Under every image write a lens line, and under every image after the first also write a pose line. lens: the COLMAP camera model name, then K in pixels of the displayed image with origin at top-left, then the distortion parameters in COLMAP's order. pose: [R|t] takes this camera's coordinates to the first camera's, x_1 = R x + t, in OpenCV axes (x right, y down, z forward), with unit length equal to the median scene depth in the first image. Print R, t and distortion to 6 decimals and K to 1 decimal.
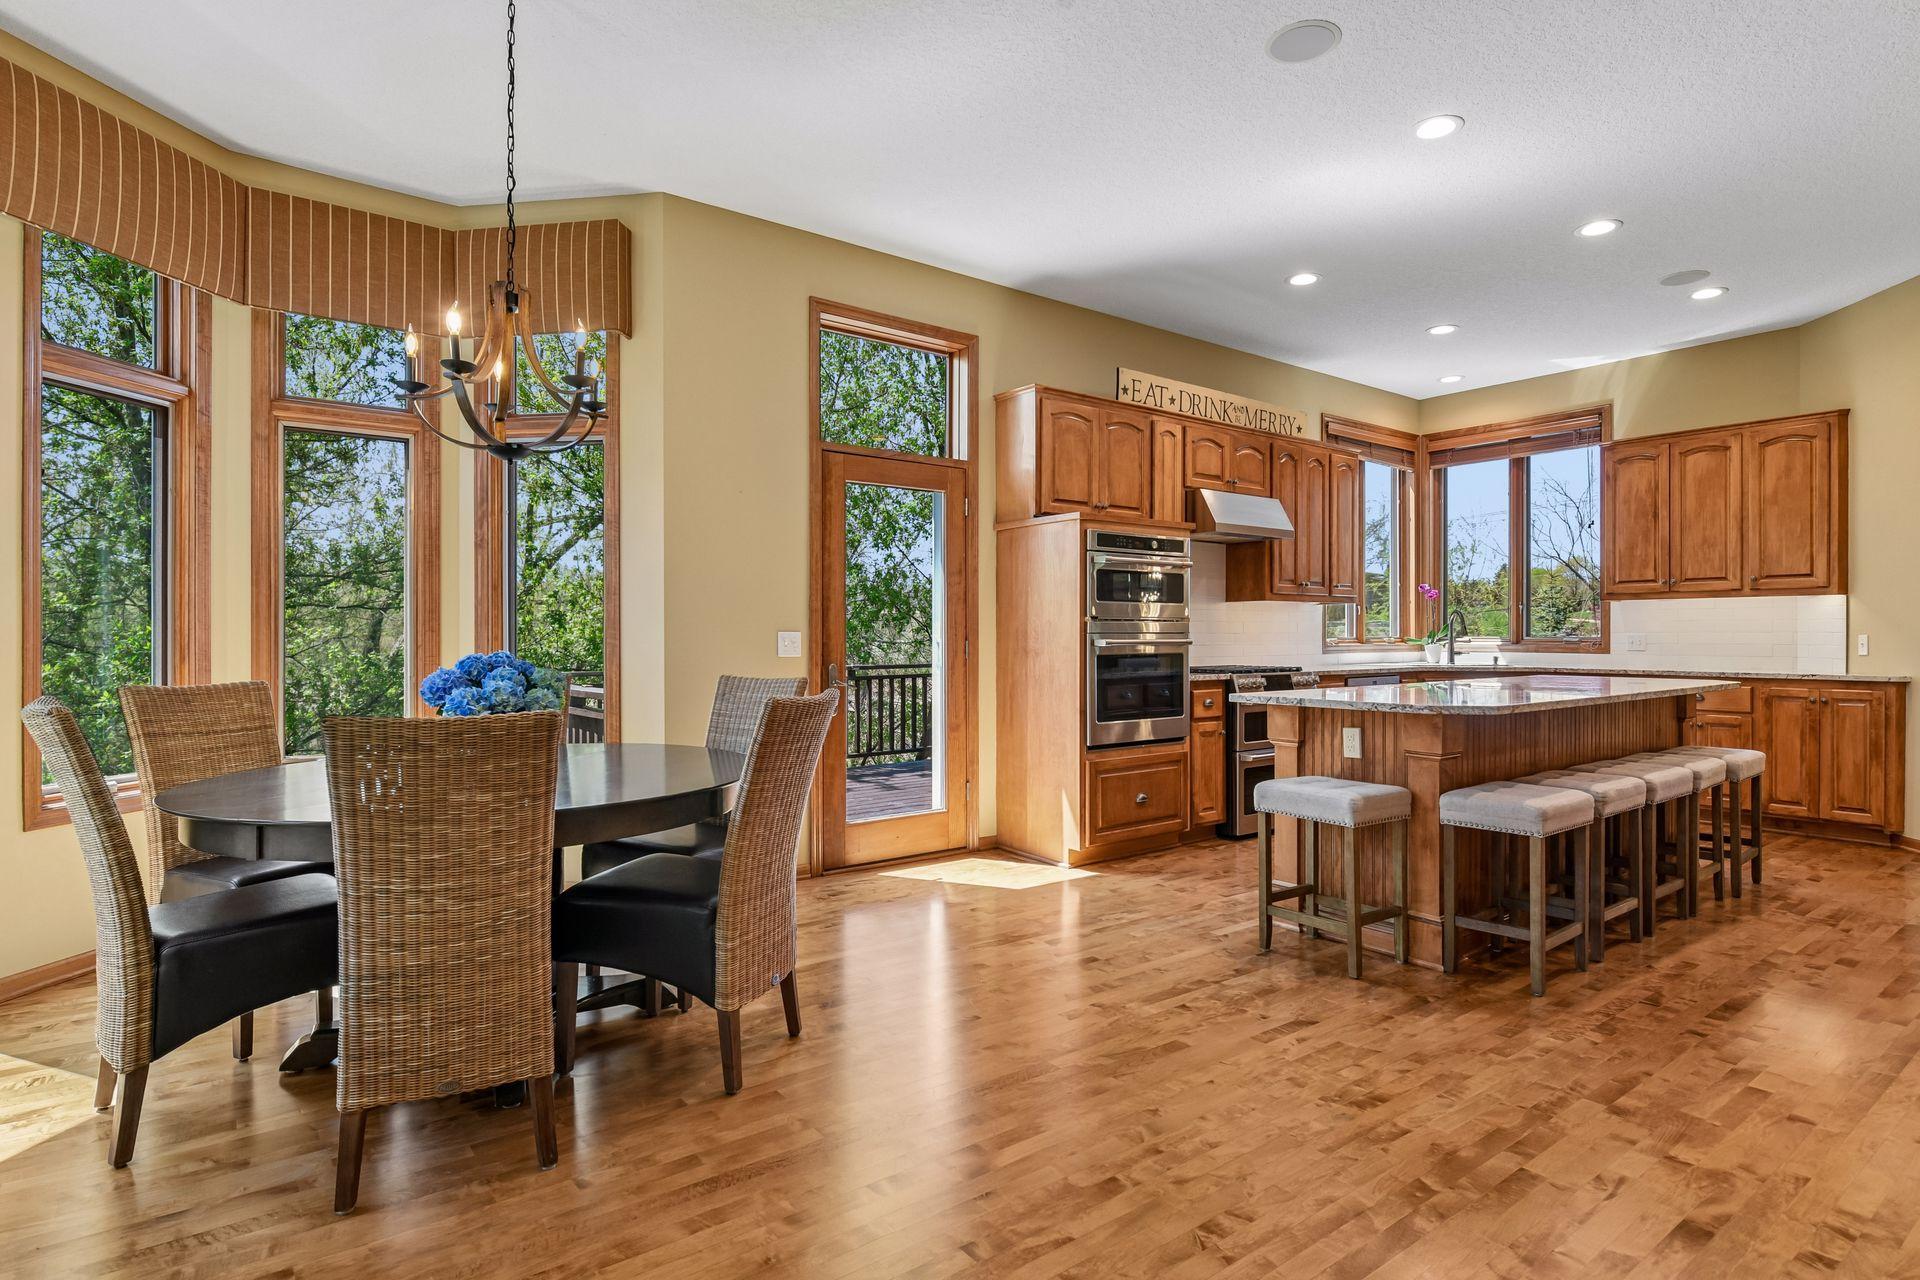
lens RADIAL K [[1009.2, 0, 958.4], [0, 1009.2, 630.1], [0, 0, 1]] dist [-0.003706, -0.000778]
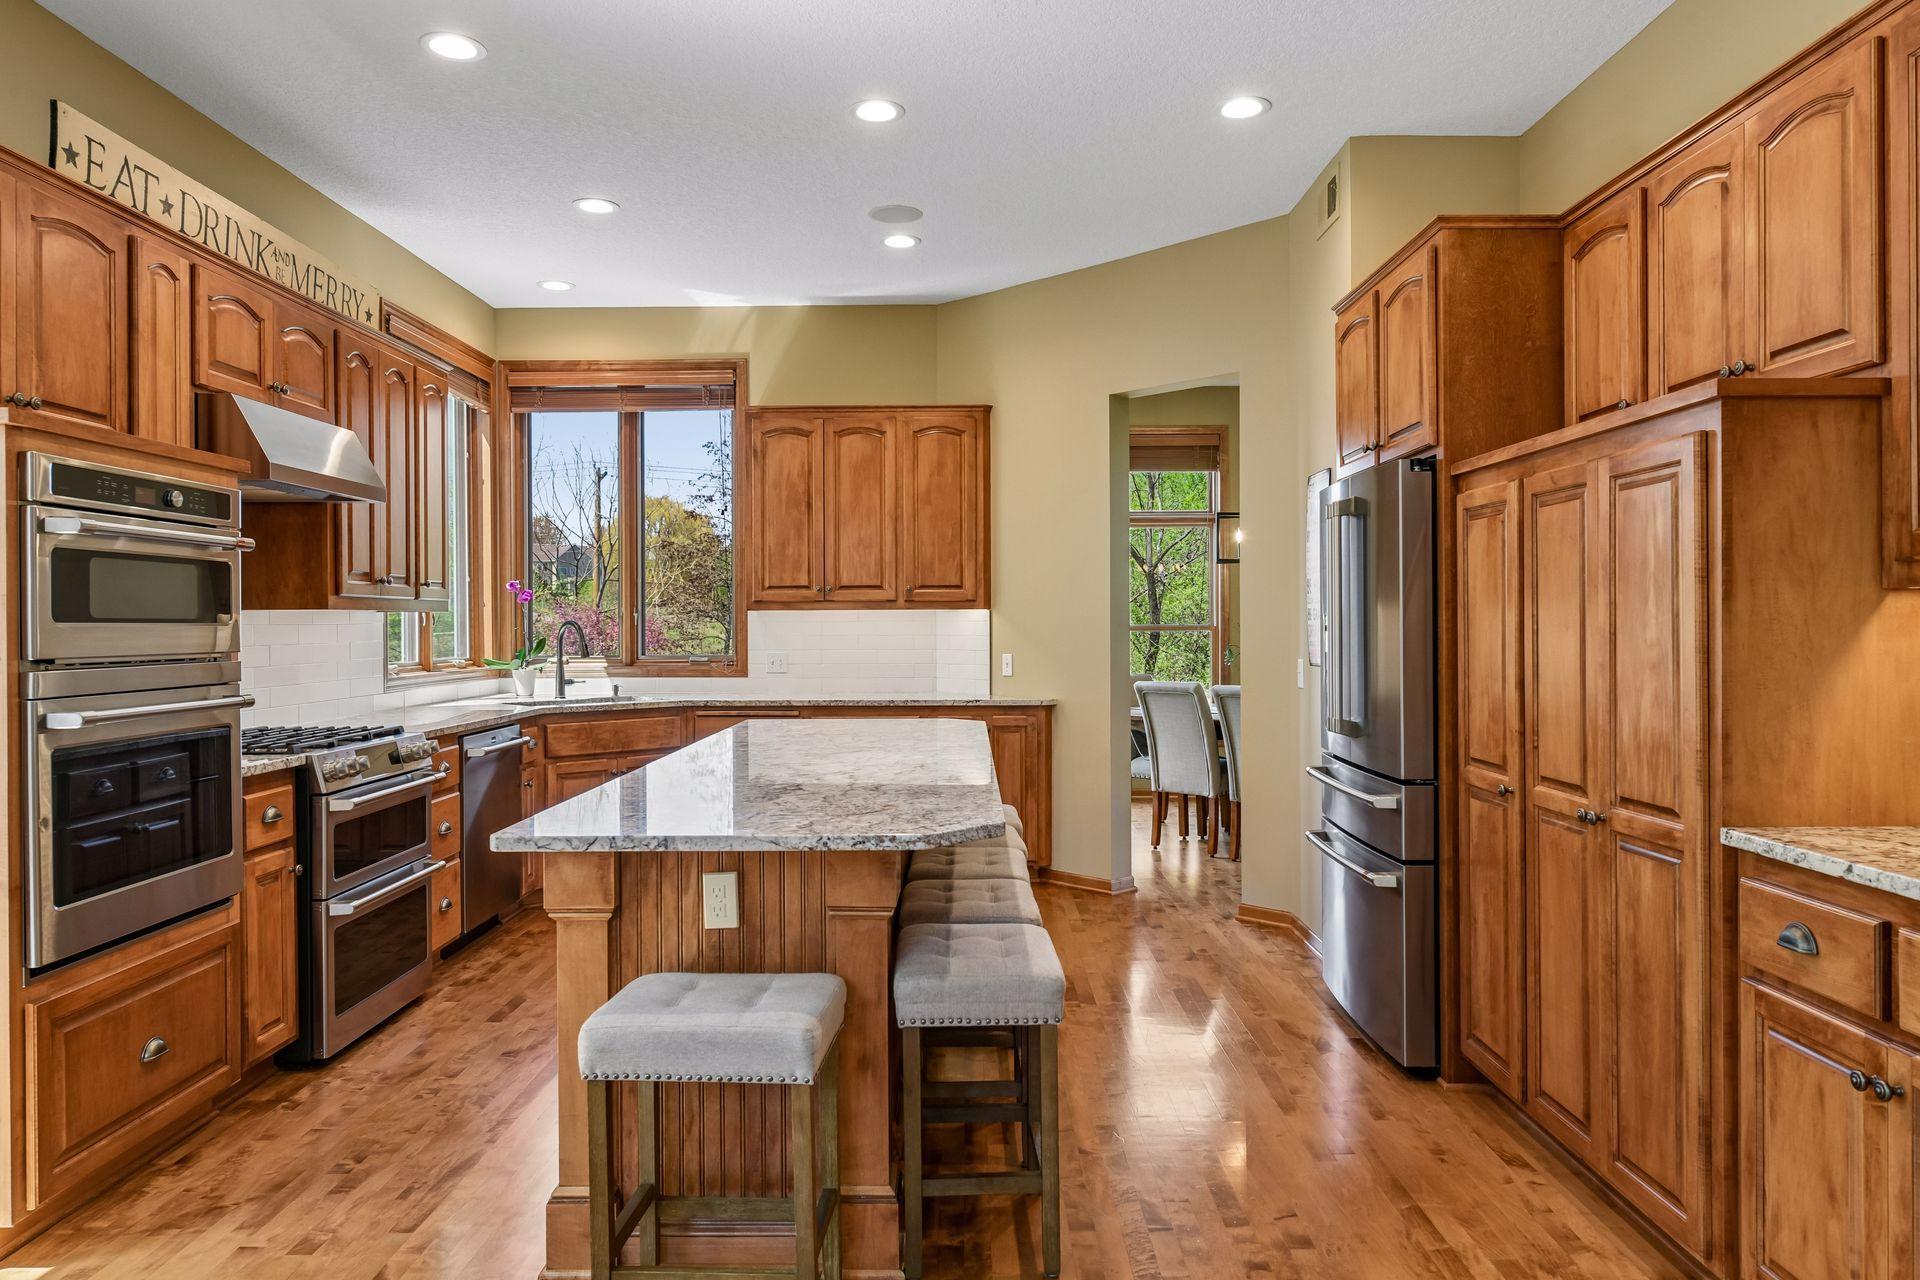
lens RADIAL K [[1270.9, 0, 957.9], [0, 1270.9, 625.2], [0, 0, 1]] dist [0.002770, -0.003694]
pose [[0.605590, -0.003932, 0.795767, -0.048751], [-0.000479, 0.999986, 0.005306, -0.025859], [-0.795776, -0.003595, 0.605580, 0.312234]]
